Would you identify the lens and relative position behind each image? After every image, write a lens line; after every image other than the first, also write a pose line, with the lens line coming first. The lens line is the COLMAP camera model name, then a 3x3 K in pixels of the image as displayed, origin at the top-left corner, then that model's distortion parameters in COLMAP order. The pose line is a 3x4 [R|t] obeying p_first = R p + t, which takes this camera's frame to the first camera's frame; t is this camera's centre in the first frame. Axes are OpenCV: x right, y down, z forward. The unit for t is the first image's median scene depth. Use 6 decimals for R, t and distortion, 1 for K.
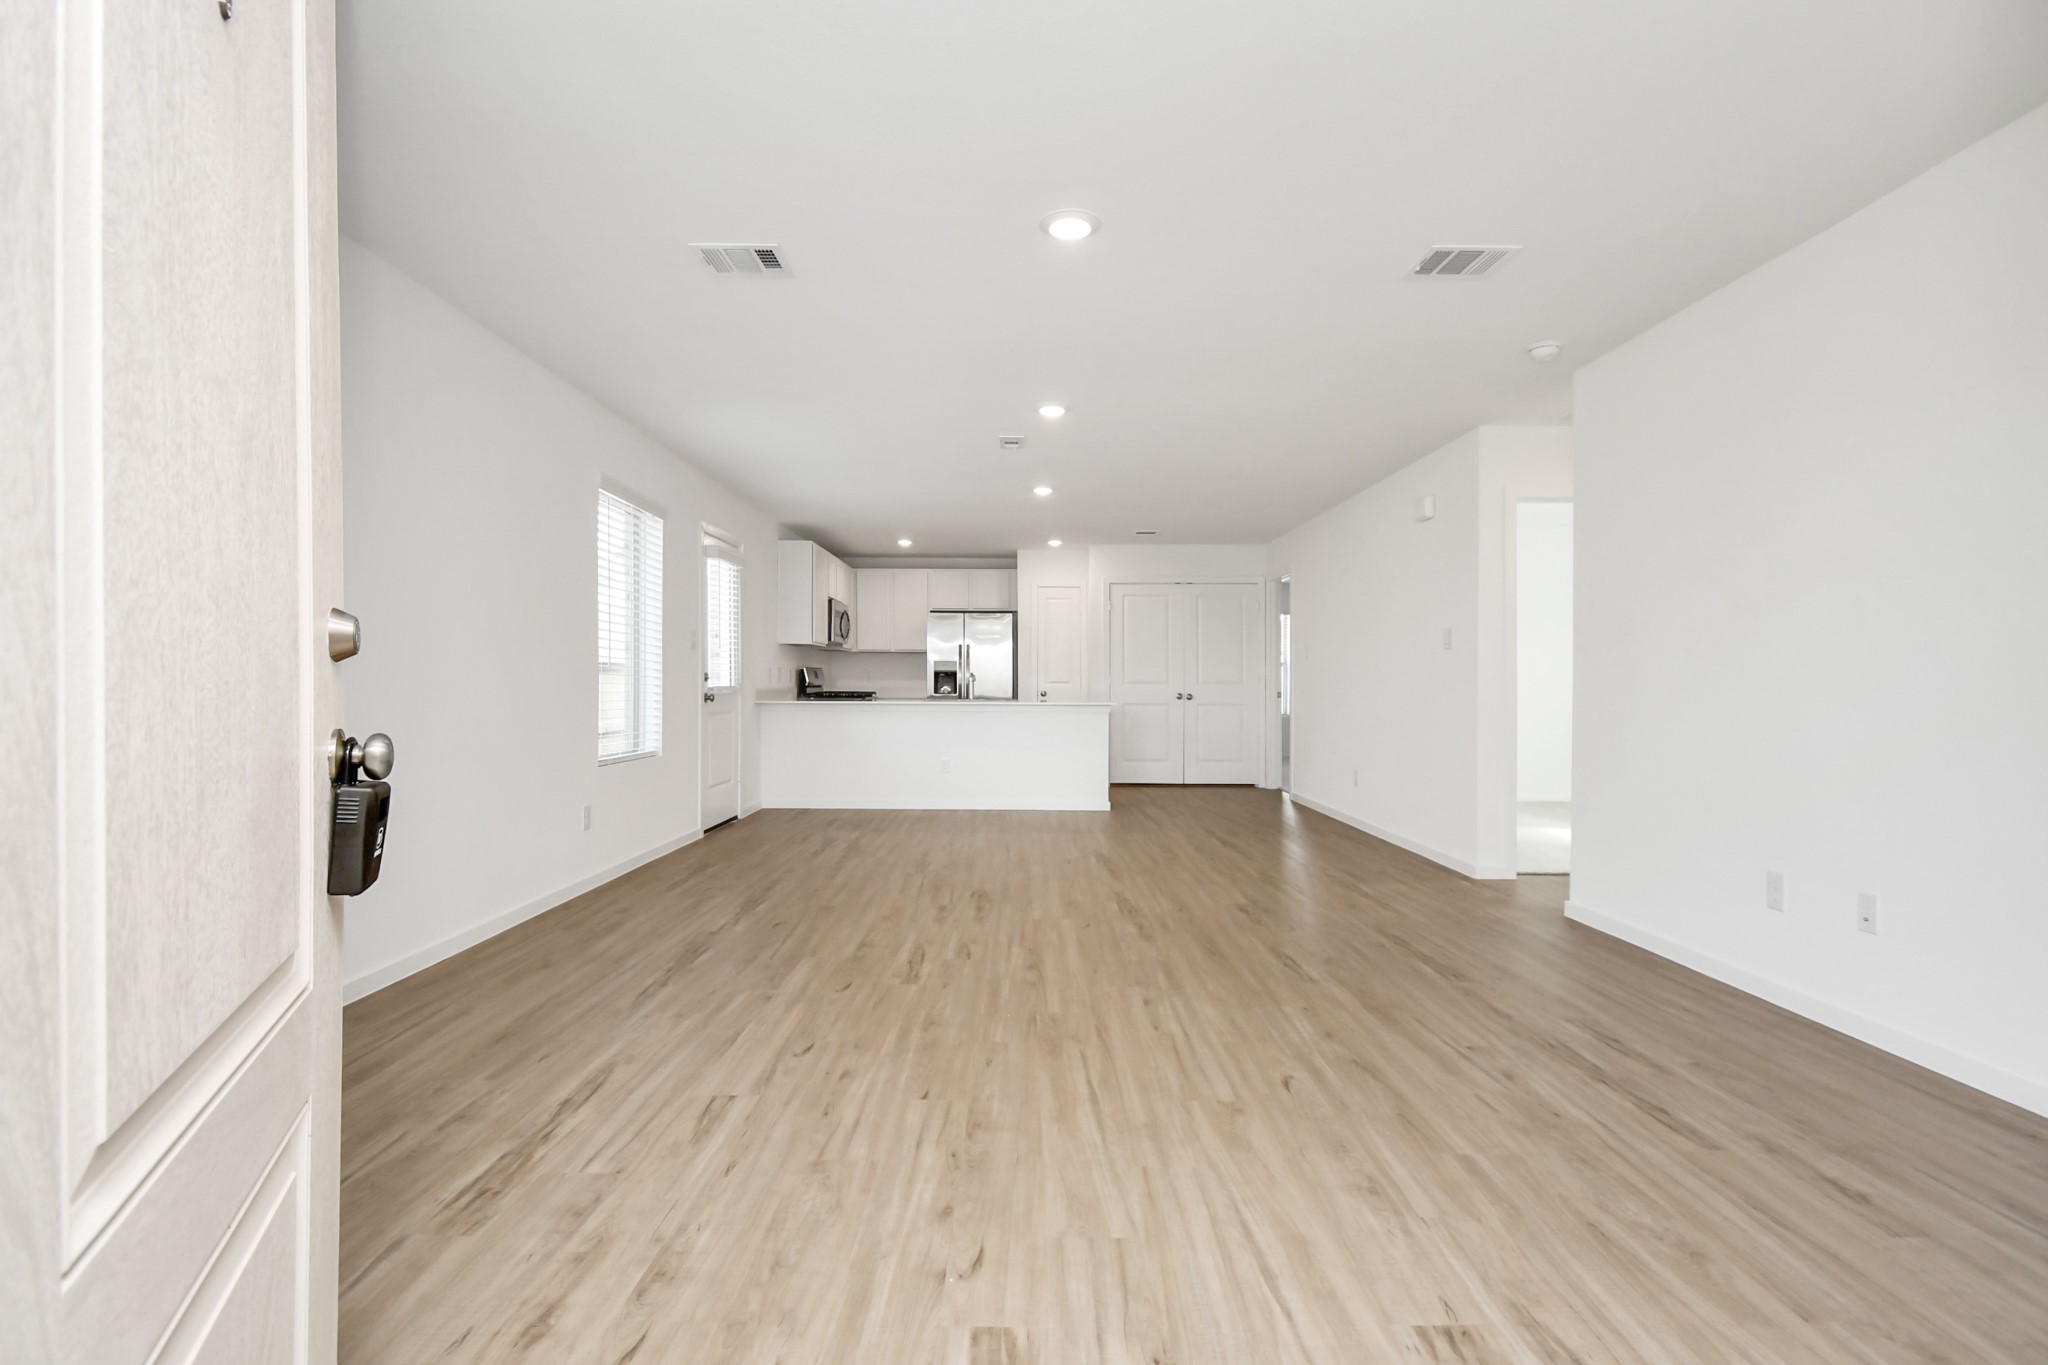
lens RADIAL K [[970.6, 0, 1016.3], [0, 970.6, 681.2], [0, 0, 1]] dist [0.000329, -0.001108]
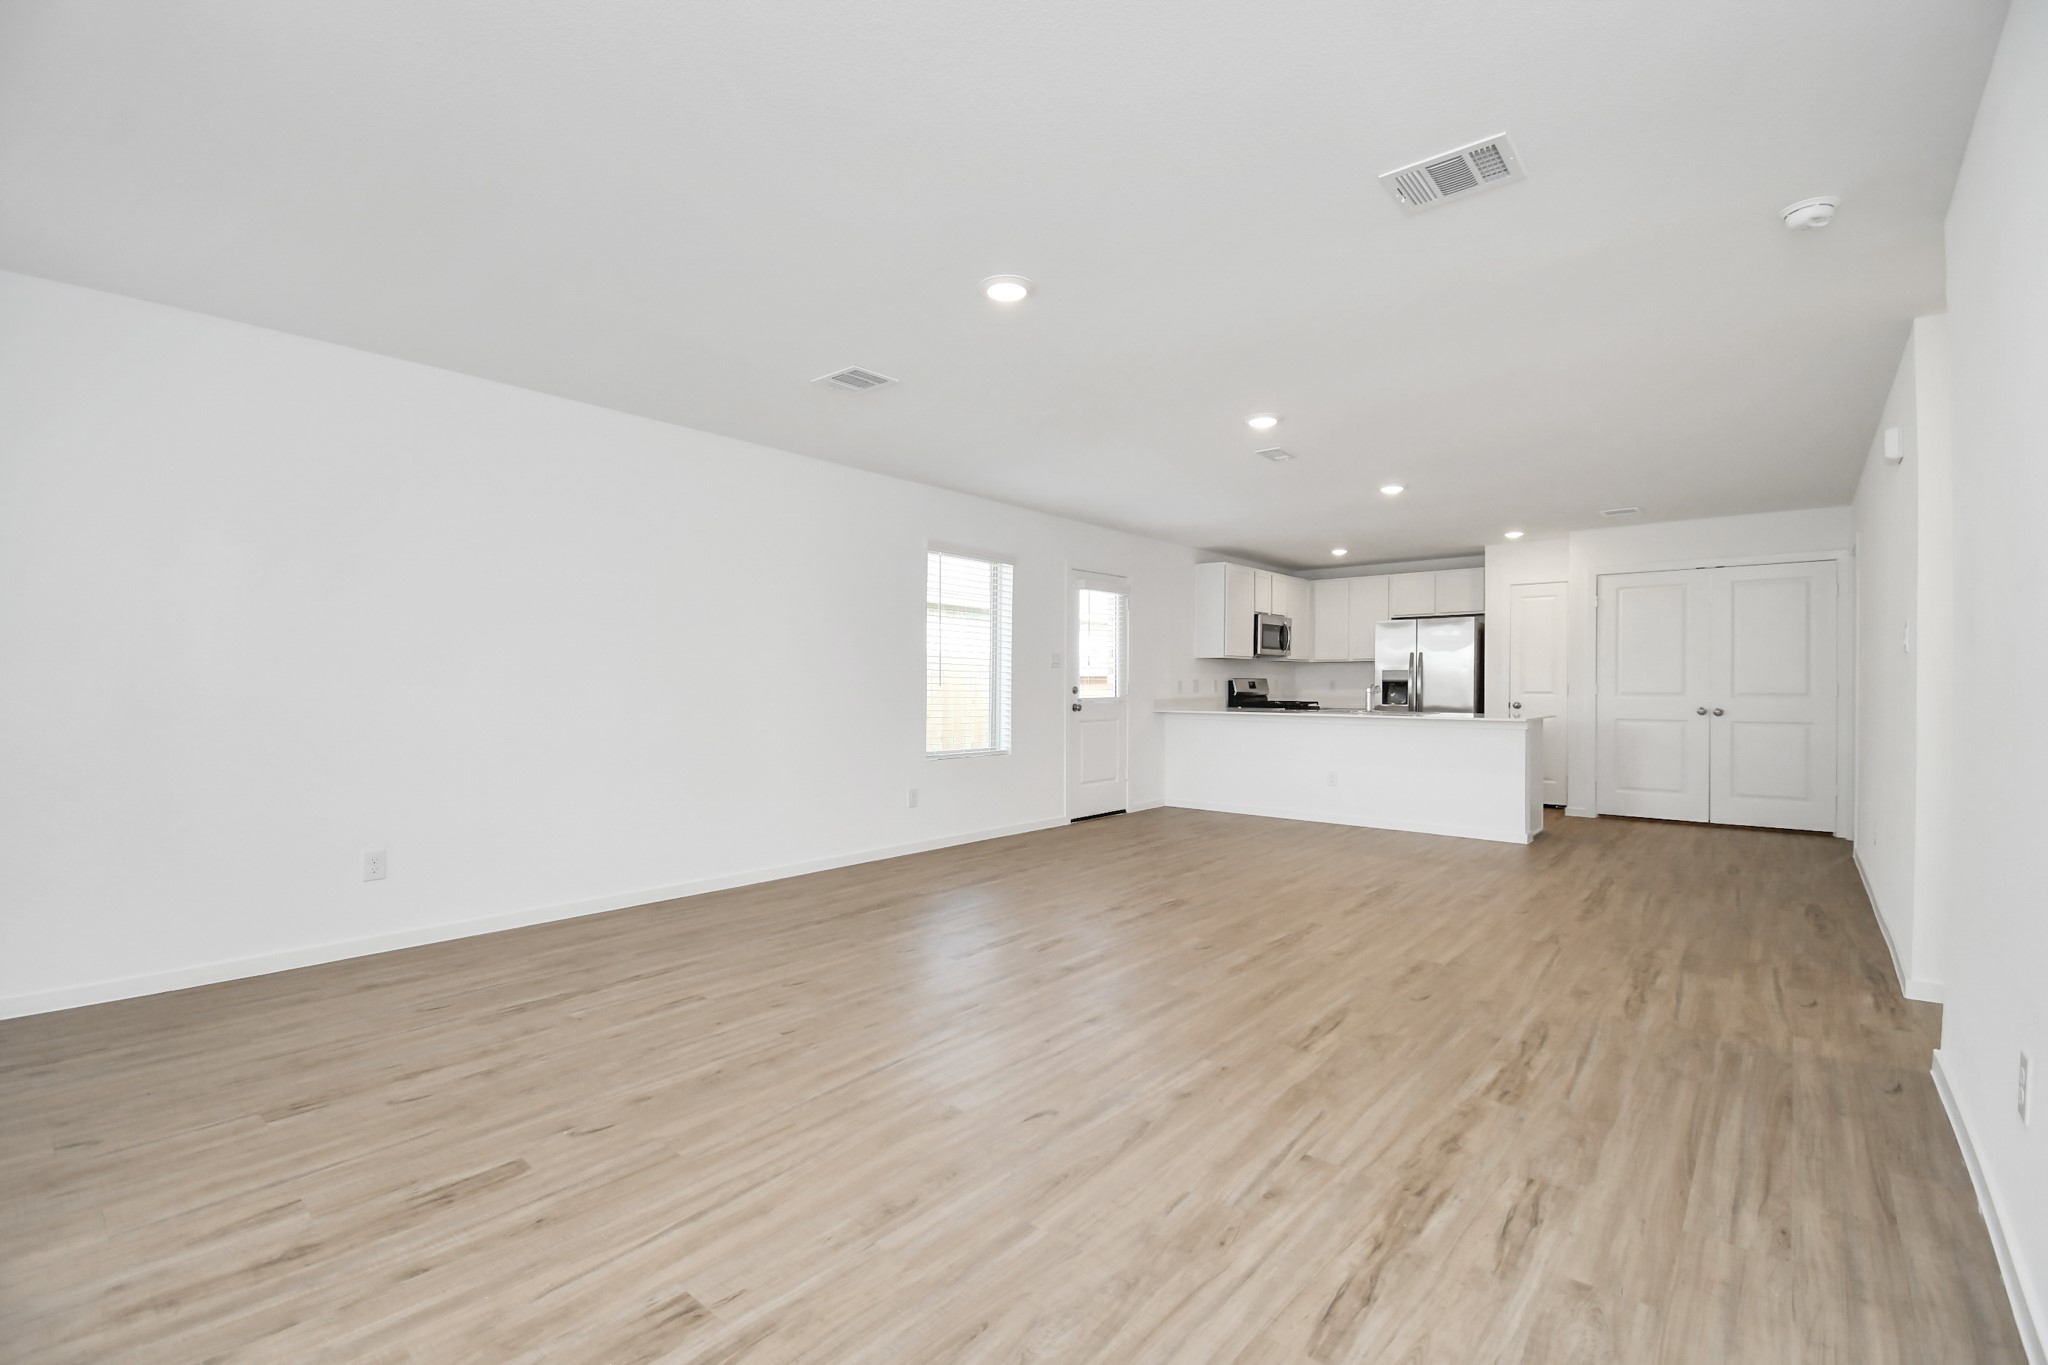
lens RADIAL K [[913.2, 0, 1018.9], [0, 913.2, 678.6], [0, 0, 1]] dist [0.003873, -0.000523]
pose [[0.754799, -0.005583, -0.655933, 0.303601], [0.001648, 0.999977, -0.006615, -0.008854], [0.655955, 0.003912, 0.754790, 0.097083]]
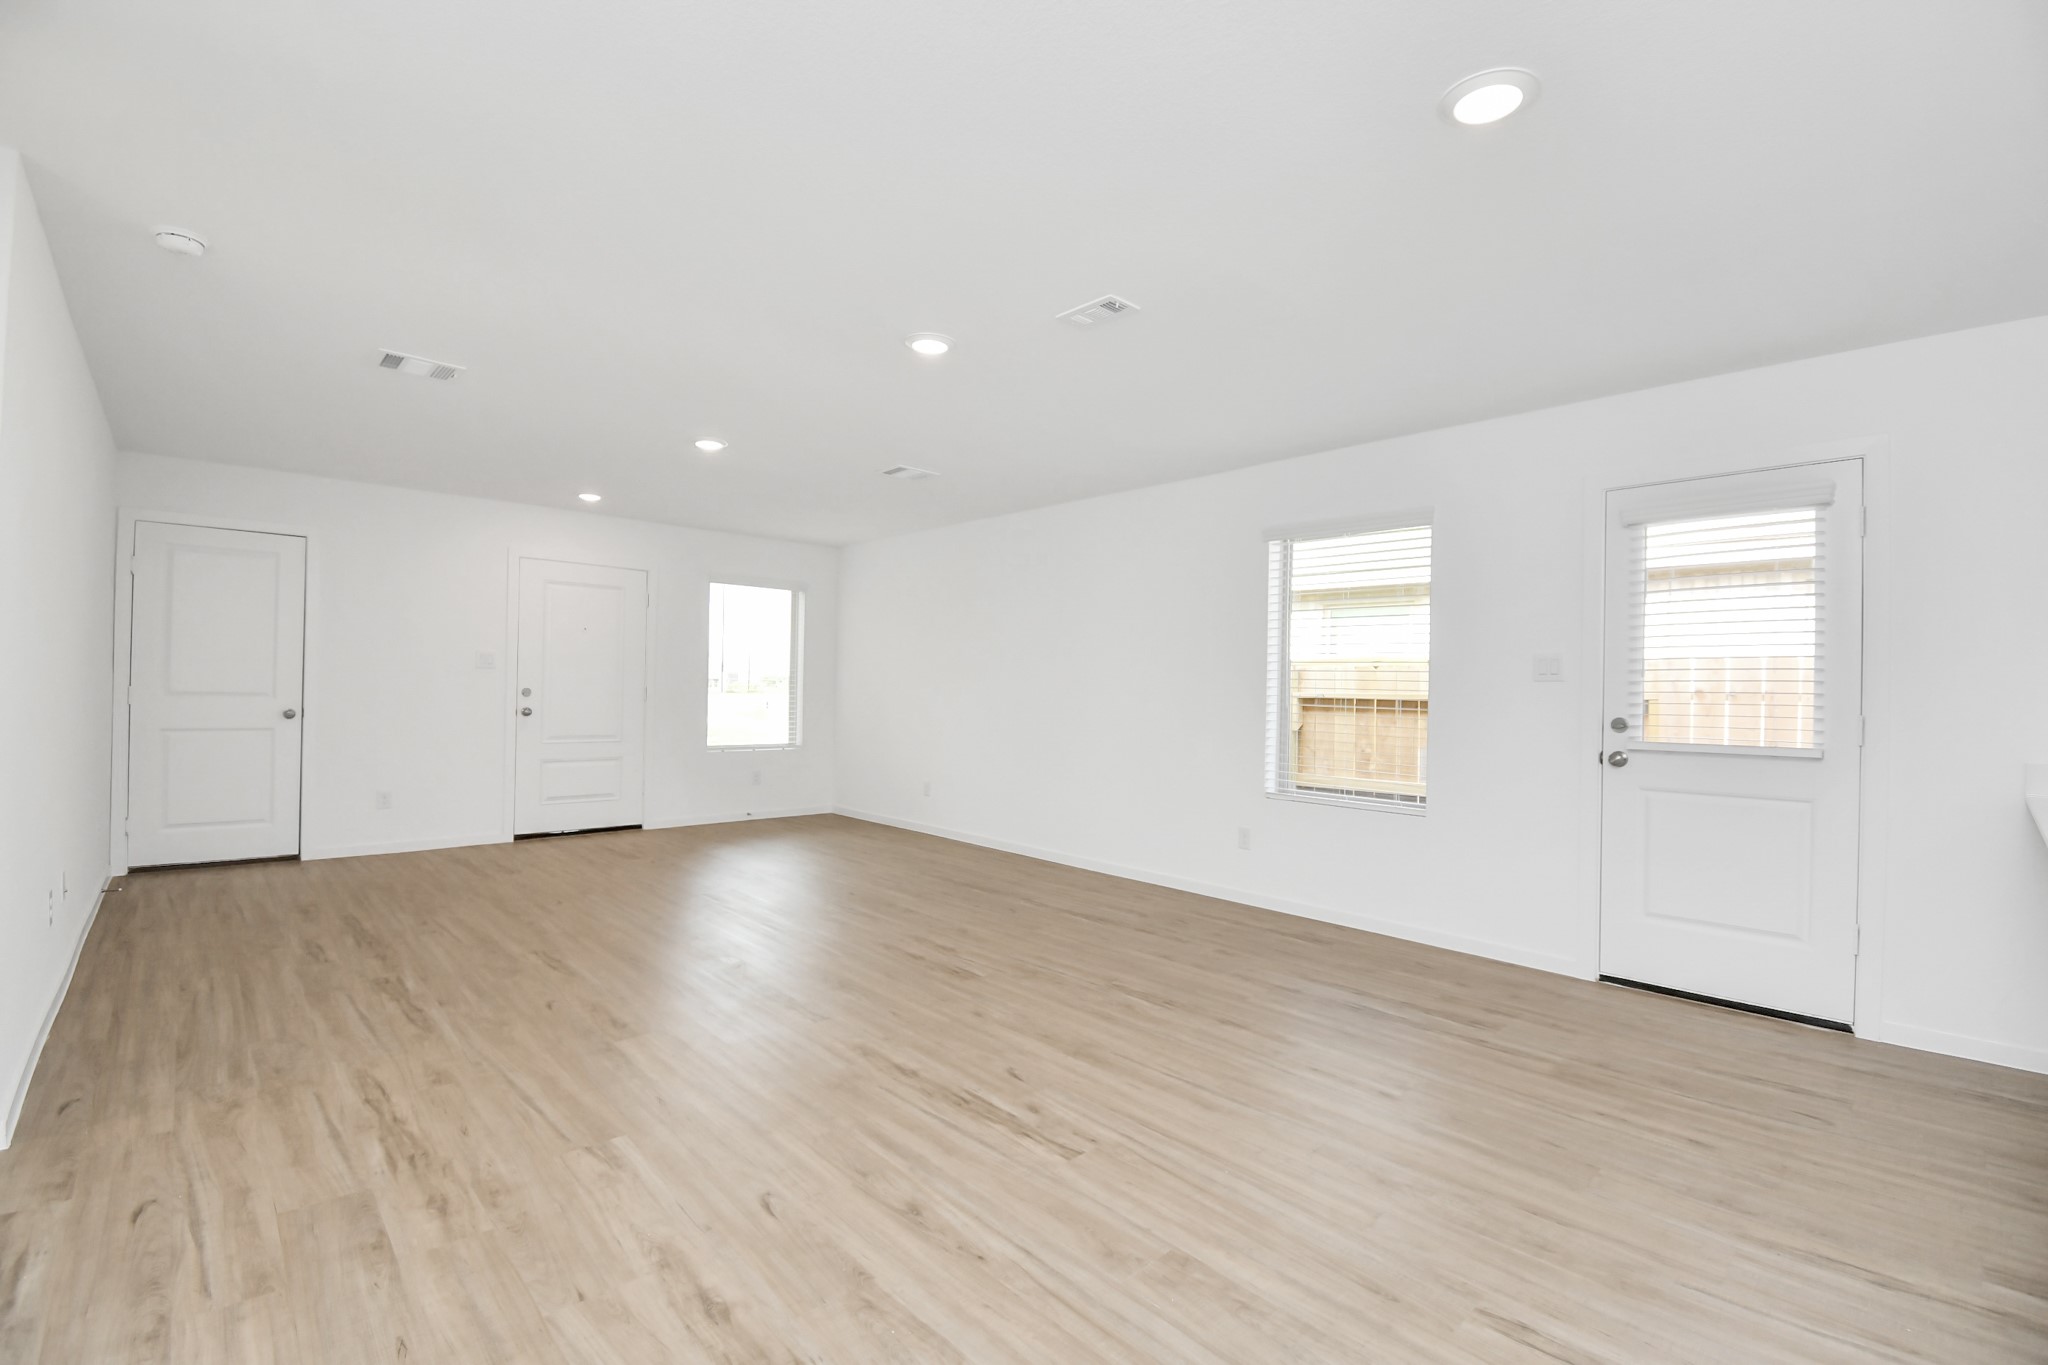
lens RADIAL K [[913.2, 0, 1016.2], [0, 913.2, 685.8], [0, 0, 1]] dist [0.003873, -0.000523]
pose [[-0.750339, -0.015094, -0.660880, 0.288447], [-0.021688, 0.999763, 0.001790, -0.020932], [0.660697, 0.015676, -0.750489, 1.058161]]
